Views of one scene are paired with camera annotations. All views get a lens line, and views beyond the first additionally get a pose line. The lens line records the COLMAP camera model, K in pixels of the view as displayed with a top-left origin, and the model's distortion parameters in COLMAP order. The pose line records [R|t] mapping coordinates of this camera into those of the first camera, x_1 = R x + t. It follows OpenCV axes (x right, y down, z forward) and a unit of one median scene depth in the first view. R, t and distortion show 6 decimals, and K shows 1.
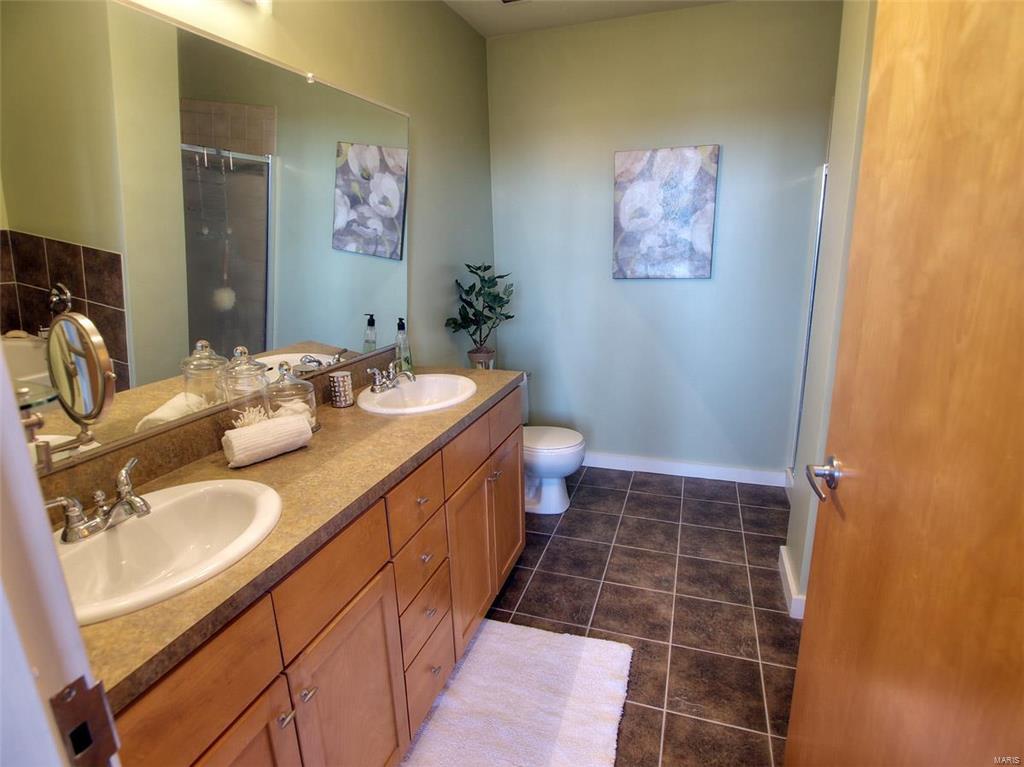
lens RADIAL K [[541.2, 0, 517.6], [0, 541.2, 387.3], [0, 0, 1]] dist [-0.015261, -0.003651]
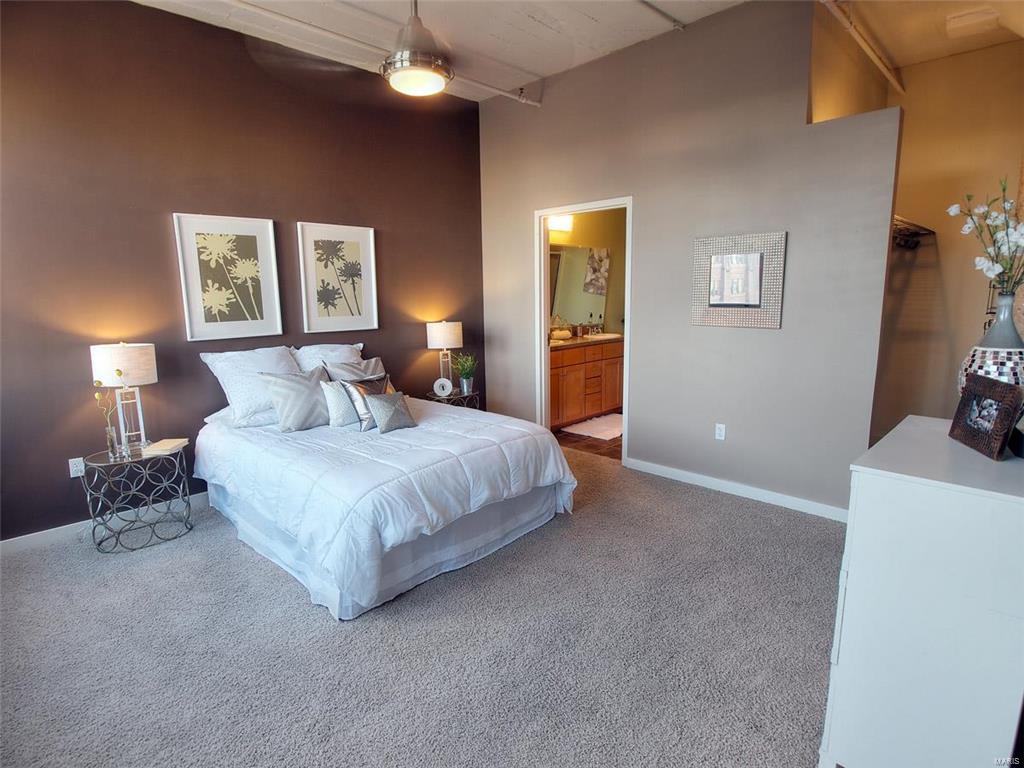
lens RADIAL K [[541.2, 0, 508.6], [0, 541.2, 385.0], [0, 0, 1]] dist [-0.015261, -0.003651]
pose [[0.892108, 0.089468, -0.442876, 0.430786], [-0.123632, 0.991127, -0.048814, 0.292512], [0.434579, 0.098301, 0.895253, -1.163777]]
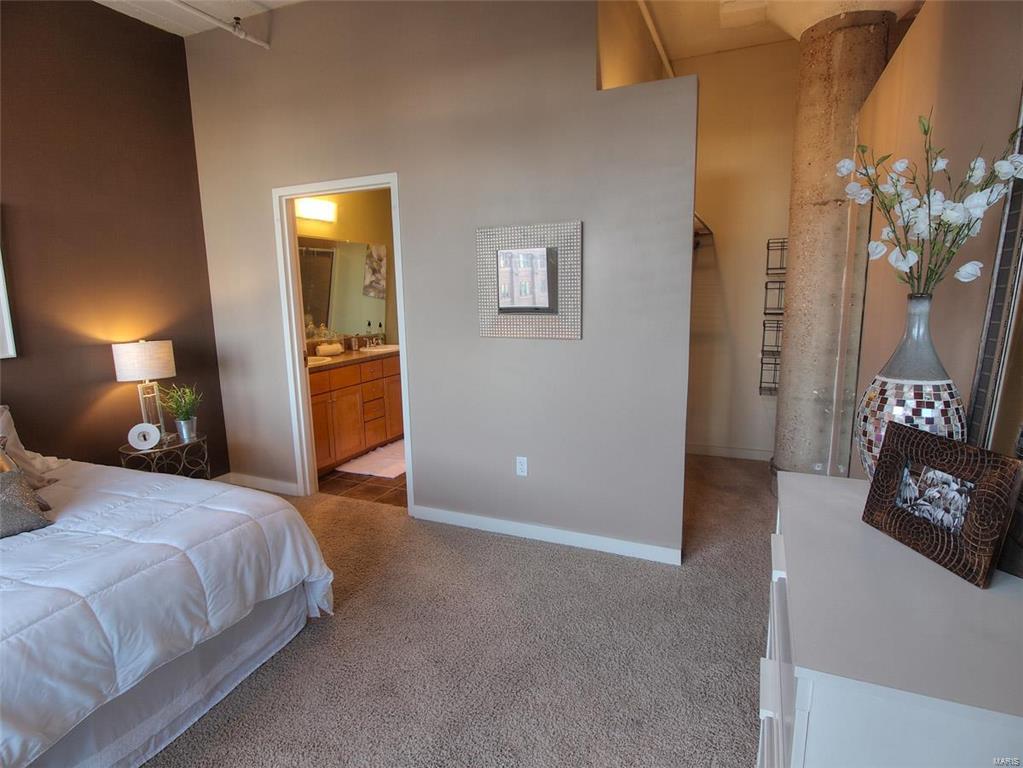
lens RADIAL K [[540.7, 0, 508.8], [0, 540.7, 385.3], [0, 0, 1]] dist [-0.015261, -0.003651]
pose [[0.994673, 0.024291, -0.100173, 0.403148], [-0.032627, 0.996062, -0.082439, 0.221939], [0.097776, 0.085268, 0.991549, -0.893217]]
